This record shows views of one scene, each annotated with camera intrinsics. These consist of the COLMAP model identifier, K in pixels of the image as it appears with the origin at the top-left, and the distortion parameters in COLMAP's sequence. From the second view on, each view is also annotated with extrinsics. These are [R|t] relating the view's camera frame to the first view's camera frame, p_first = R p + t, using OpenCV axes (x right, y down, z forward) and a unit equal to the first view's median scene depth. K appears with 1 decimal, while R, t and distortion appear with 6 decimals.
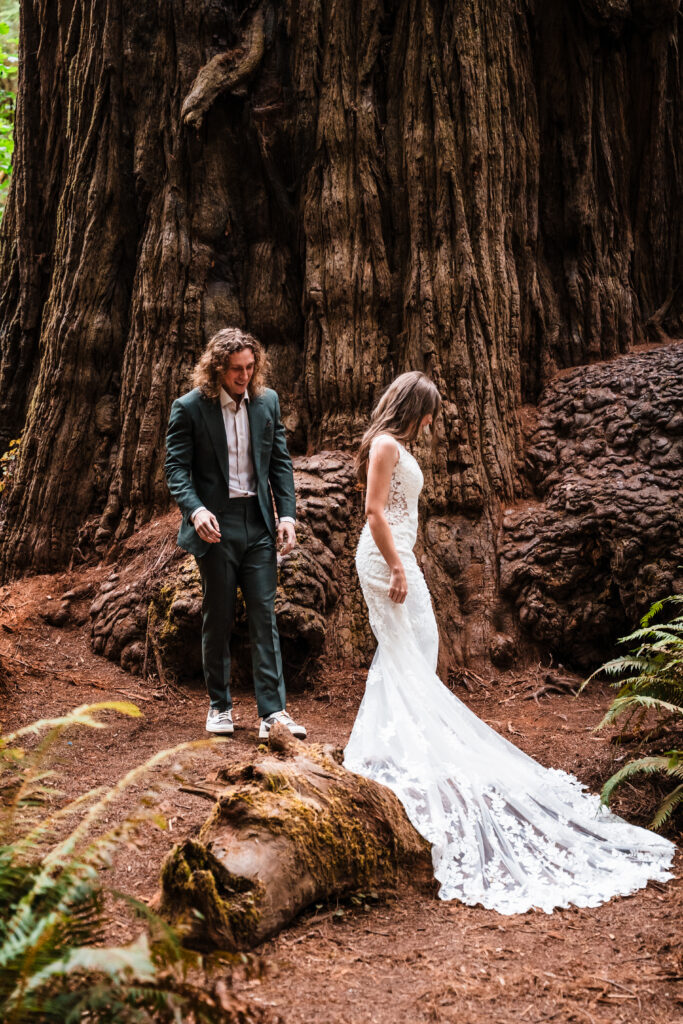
lens RADIAL K [[2005.8, 0, 341.5], [0, 2005.8, 512.0], [0, 0, 1]] dist [0.062649, -0.157795]
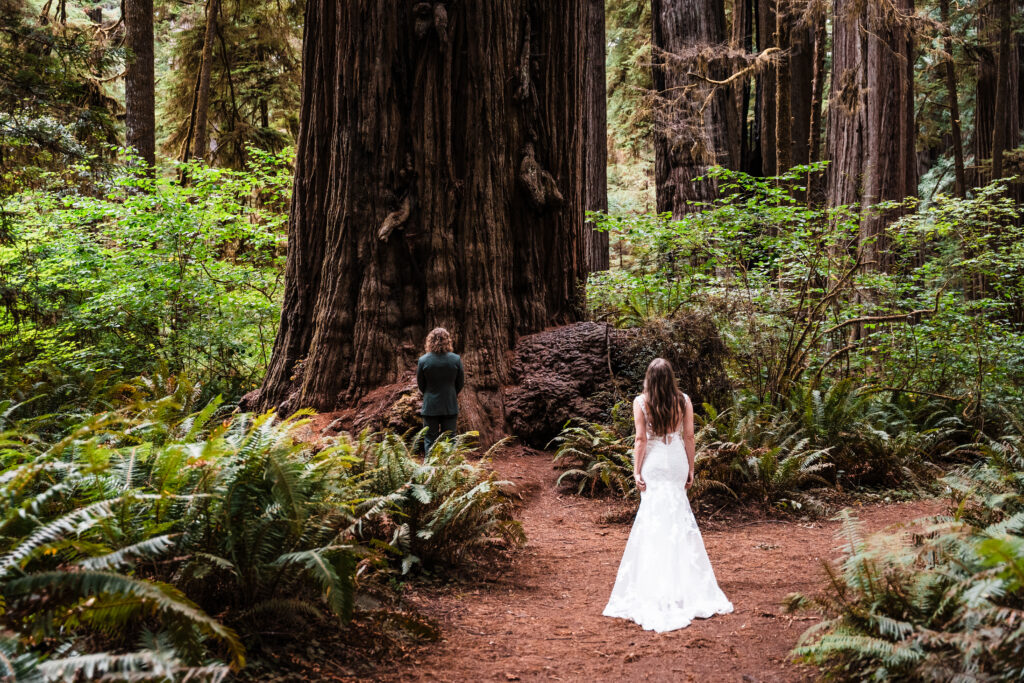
lens RADIAL K [[1196.1, 0, 512.0], [0, 1196.1, 341.5], [0, 0, 1]] dist [0.000399, 0.000230]
pose [[0.979959, 0.016835, 0.198485, -0.221716], [-0.006549, 0.998607, -0.052364, 0.018969], [-0.199090, 0.050015, 0.978704, -0.559244]]
